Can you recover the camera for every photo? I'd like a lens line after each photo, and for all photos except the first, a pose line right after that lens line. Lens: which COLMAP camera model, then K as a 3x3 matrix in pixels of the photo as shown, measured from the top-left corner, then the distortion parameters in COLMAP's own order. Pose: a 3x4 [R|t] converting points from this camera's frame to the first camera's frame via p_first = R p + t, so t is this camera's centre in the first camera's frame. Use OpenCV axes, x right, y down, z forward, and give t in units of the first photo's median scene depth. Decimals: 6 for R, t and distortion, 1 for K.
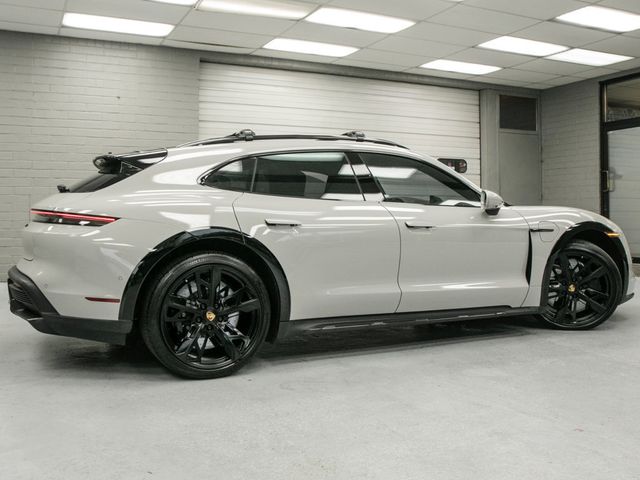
lens RADIAL K [[624.4, 0, 295.5], [0, 624.4, 203.5], [0, 0, 1]] dist [-0.058515, 0.000000]
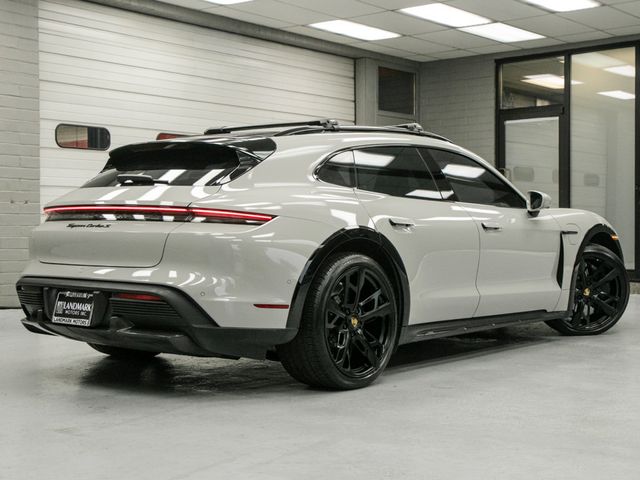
lens RADIAL K [[1042.6, 0, 324.3], [0, 1042.6, 242.9], [0, 0, 1]] dist [-0.009778, 0.000000]
pose [[0.889002, -0.006813, 0.457853, -0.645716], [-0.008193, 0.999493, 0.030782, 0.010885], [-0.457831, -0.031117, 0.888495, -0.261414]]
